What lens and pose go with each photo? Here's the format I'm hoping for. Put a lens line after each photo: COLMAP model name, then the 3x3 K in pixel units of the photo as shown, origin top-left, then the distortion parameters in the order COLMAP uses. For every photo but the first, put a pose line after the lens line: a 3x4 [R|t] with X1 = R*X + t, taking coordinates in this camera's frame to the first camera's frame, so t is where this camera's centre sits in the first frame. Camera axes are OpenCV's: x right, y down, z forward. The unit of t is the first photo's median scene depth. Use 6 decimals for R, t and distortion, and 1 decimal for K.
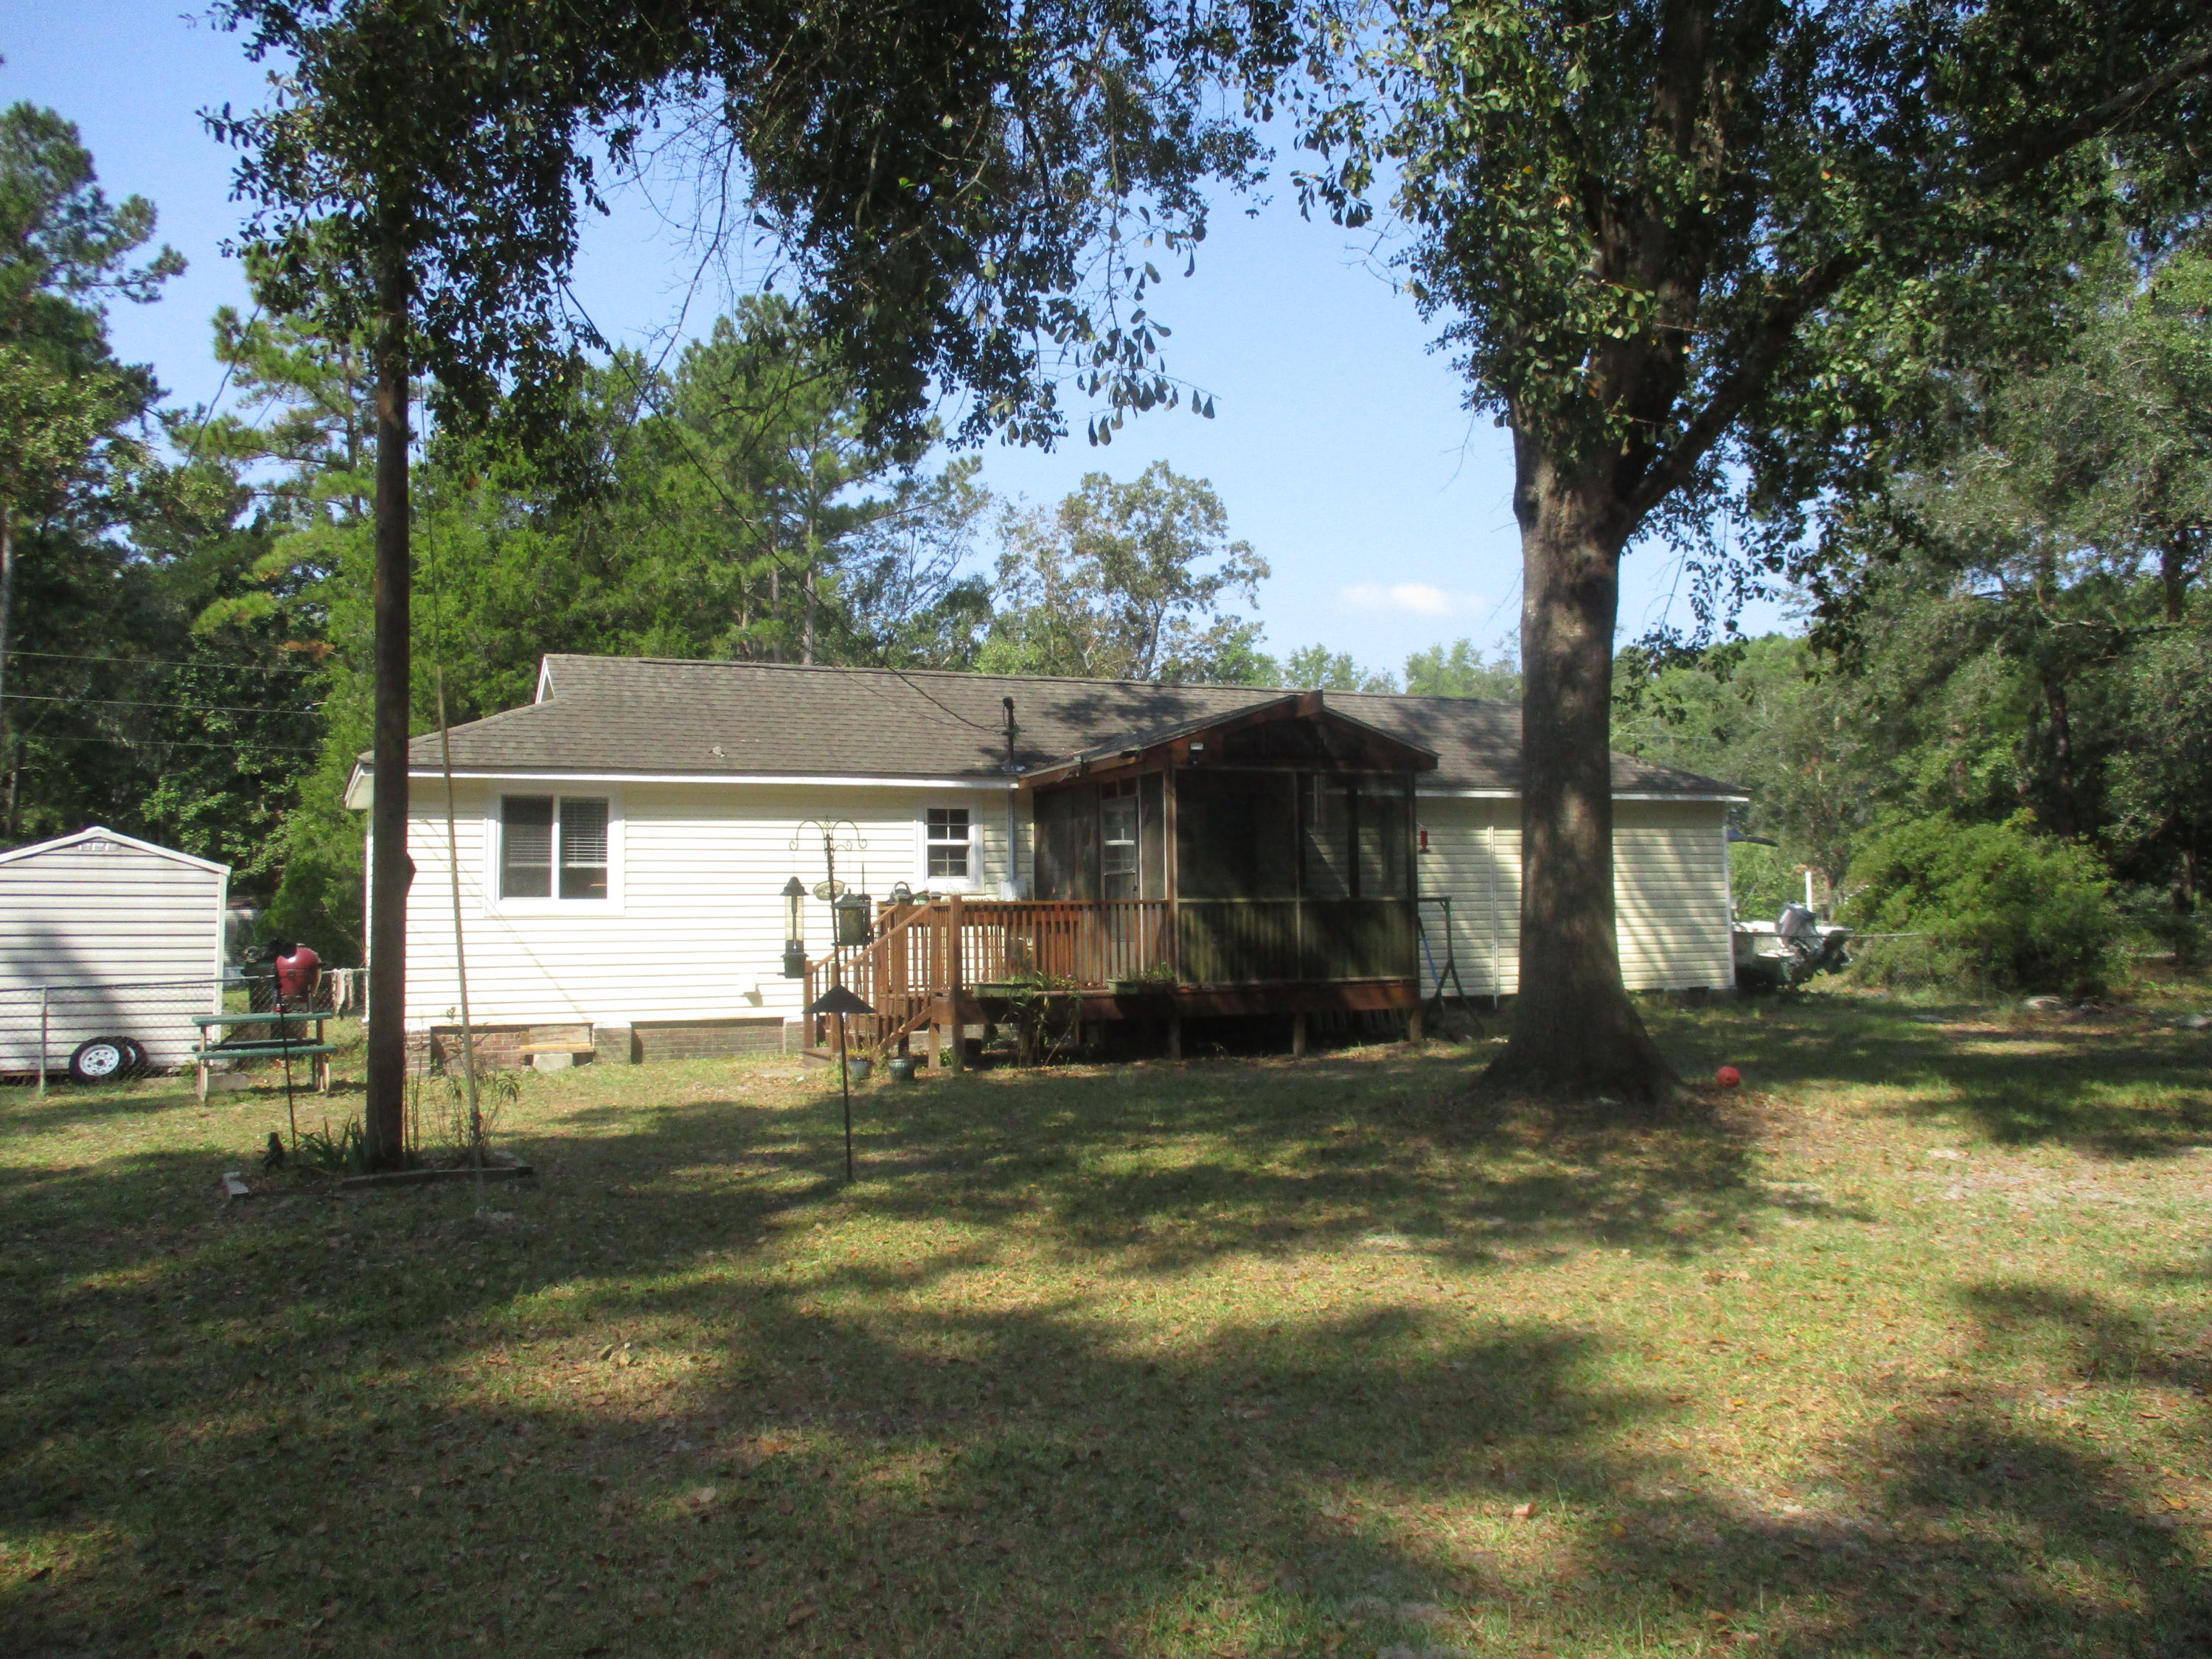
lens RADIAL K [[1813.8, 0, 1073.3], [0, 1813.8, 816.7], [0, 0, 1]] dist [-0.030115, 0.005023]
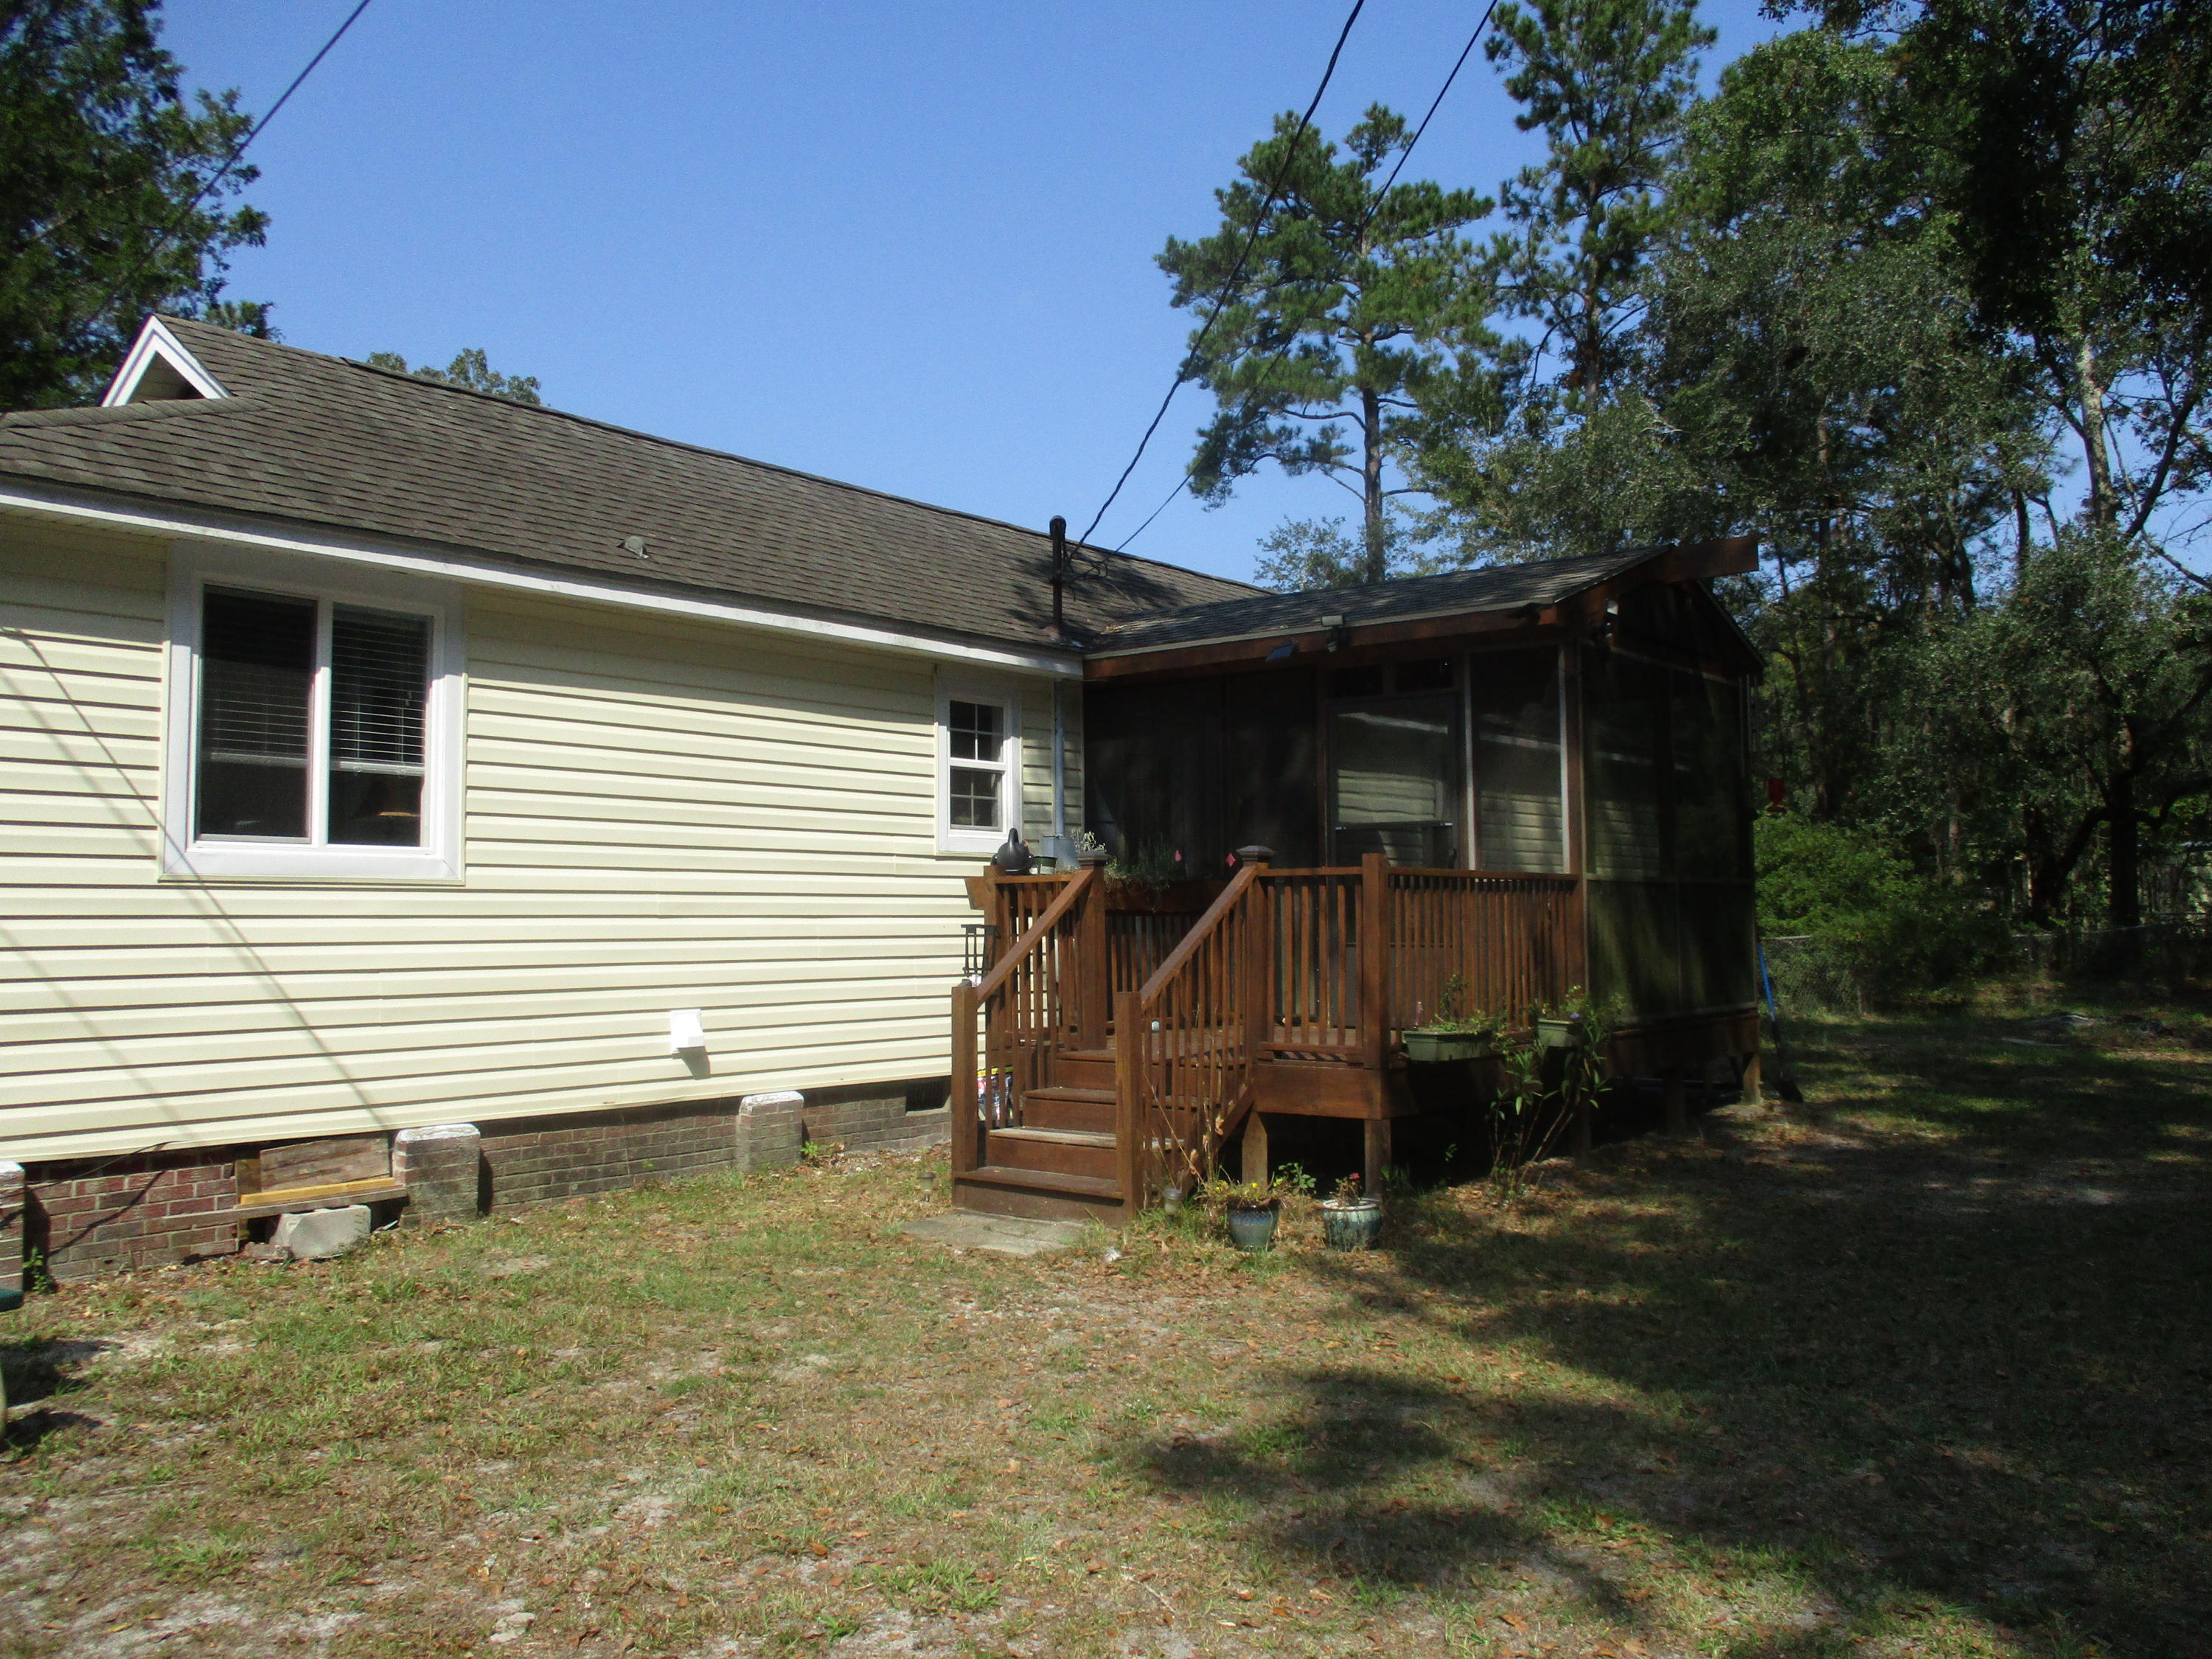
lens RADIAL K [[1813.8, 0, 1073.3], [0, 1813.8, 816.7], [0, 0, 1]] dist [-0.030115, 0.005023]
pose [[0.875143, 0.037451, 0.482412, -0.331439], [-0.037024, 0.999260, -0.010409, 0.036972], [-0.482445, -0.008752, 0.875883, 0.536495]]
